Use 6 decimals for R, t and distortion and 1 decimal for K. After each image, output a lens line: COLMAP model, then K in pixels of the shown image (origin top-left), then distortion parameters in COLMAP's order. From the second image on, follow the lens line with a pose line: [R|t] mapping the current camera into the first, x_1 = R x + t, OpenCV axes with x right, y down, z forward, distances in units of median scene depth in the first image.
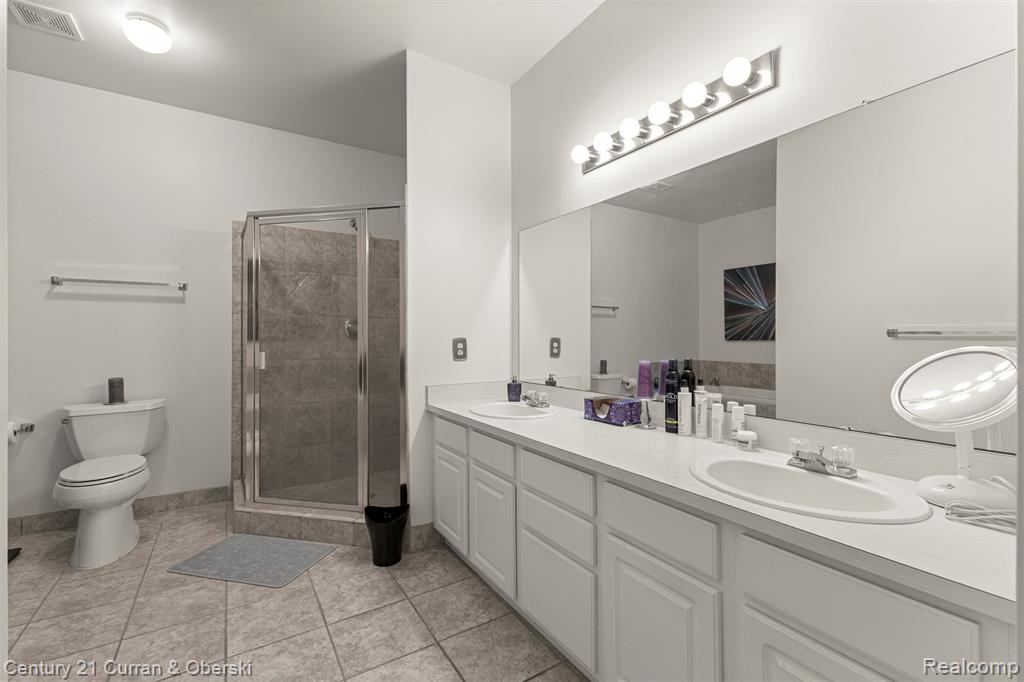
lens RADIAL K [[440.0, 0, 510.8], [0, 440.0, 331.8], [0, 0, 1]] dist [0.010258, 0.000040]
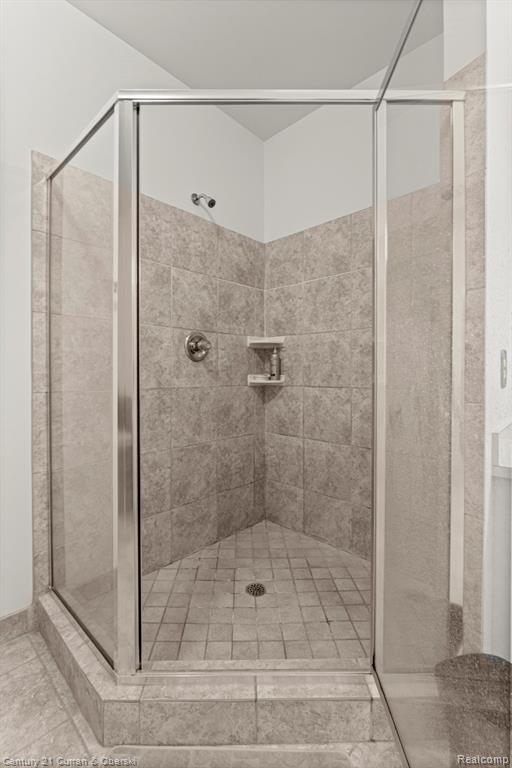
lens RADIAL K [[347.5, 0, 255.9], [0, 347.5, 372.1], [0, 0, 1]] dist [-0.007889, -0.000335]
pose [[0.972512, 0.002572, 0.232841, -0.435625], [-0.006471, 0.999851, 0.015985, 0.027635], [-0.232765, -0.017052, 0.972384, 0.474906]]
